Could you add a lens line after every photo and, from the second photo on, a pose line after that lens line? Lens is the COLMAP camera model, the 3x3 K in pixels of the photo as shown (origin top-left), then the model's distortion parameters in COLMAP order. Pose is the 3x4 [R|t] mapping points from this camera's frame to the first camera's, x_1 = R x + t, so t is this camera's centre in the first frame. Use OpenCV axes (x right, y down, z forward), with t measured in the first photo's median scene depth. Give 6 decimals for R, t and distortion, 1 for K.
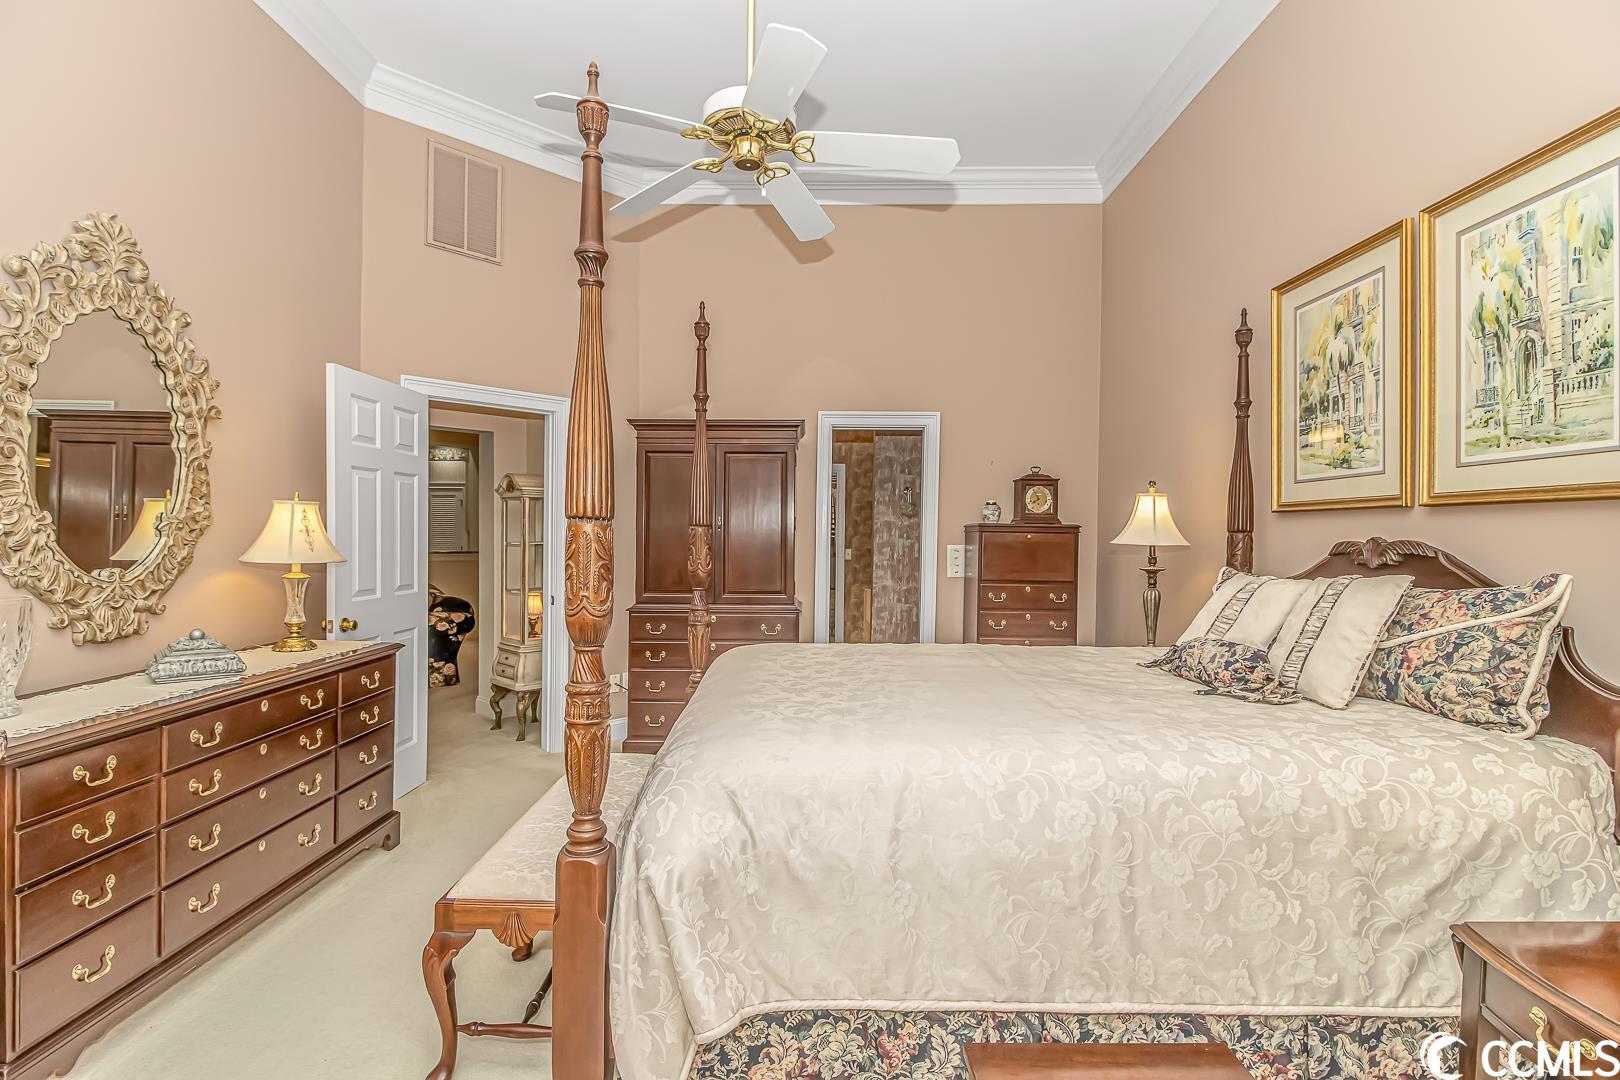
lens RADIAL K [[764.6, 0, 807.9], [0, 764.6, 535.1], [0, 0, 1]] dist [-0.000568, -0.000012]
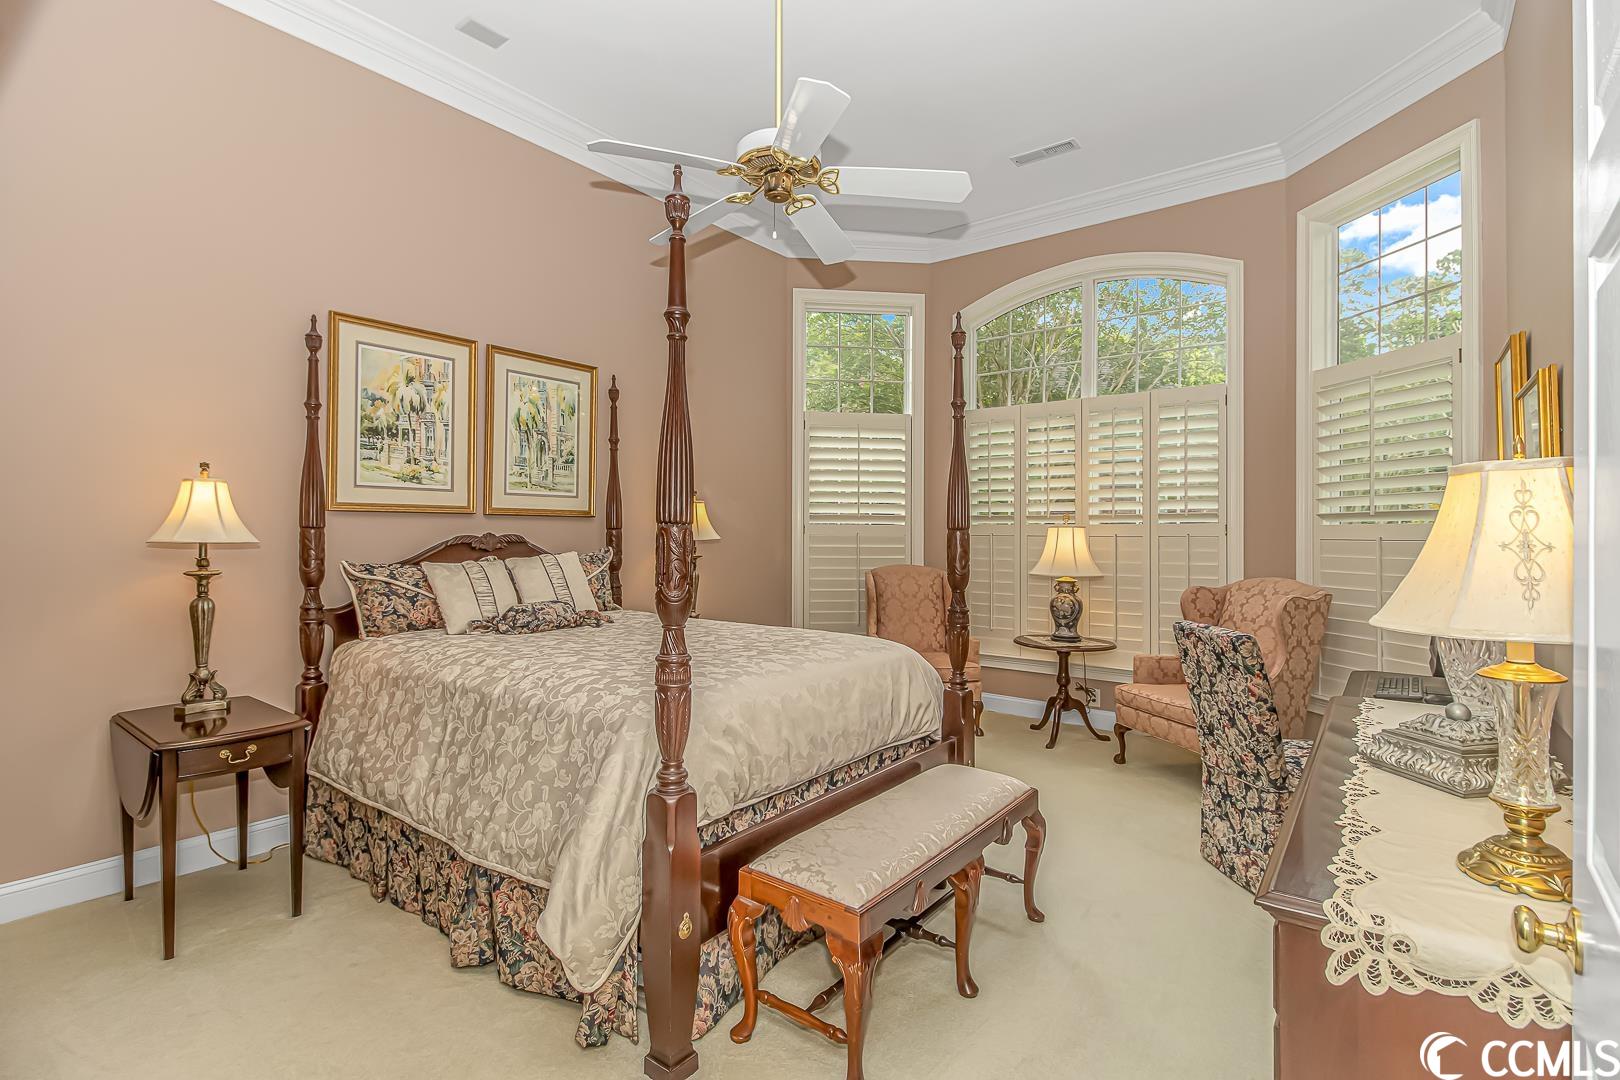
lens RADIAL K [[764.6, 0, 773.8], [0, 764.6, 523.2], [0, 0, 1]] dist [-0.000568, -0.000012]
pose [[-0.768819, -0.003447, 0.639457, -0.722797], [-0.009454, 0.999937, -0.005977, -0.012382], [-0.639396, -0.010641, -0.768804, 1.720758]]
